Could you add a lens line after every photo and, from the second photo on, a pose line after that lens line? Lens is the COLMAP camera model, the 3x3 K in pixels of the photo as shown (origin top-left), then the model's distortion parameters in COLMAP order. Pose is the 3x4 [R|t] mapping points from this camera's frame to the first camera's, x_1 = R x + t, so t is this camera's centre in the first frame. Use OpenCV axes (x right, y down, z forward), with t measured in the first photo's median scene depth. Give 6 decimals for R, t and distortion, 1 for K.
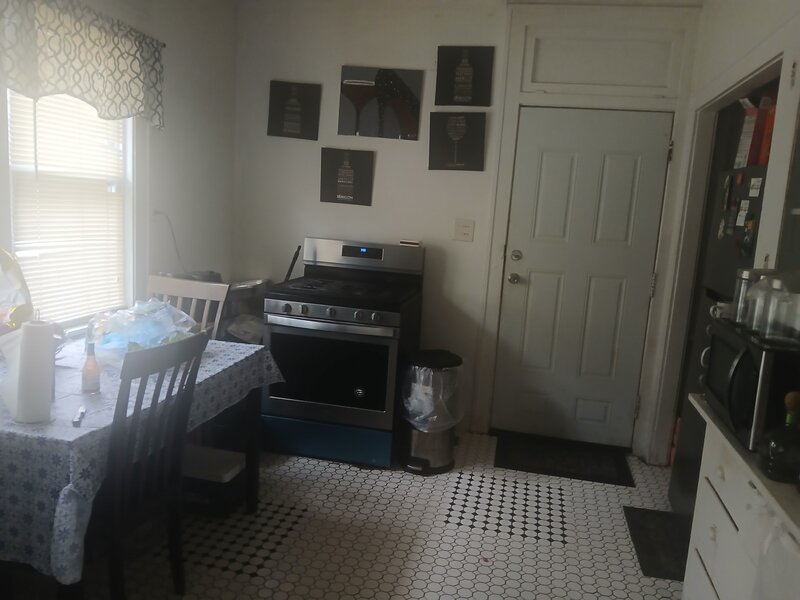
lens RADIAL K [[701.2, 0, 400.0], [0, 701.2, 300.0], [0, 0, 1]] dist [0.127623, 0.000088]
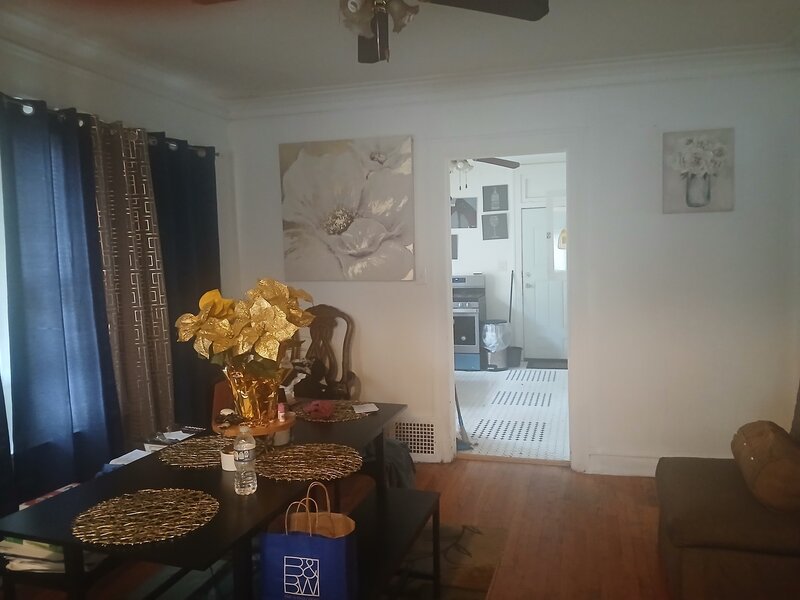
lens RADIAL K [[595.5, 0, 400.0], [0, 595.5, 300.0], [0, 0, 1]] dist [0.086843, 0.000147]
pose [[0.992844, -0.090977, -0.077357, -0.092035], [0.083092, 0.991545, -0.099672, 0.167935], [0.085770, 0.092531, 0.992009, -0.877437]]
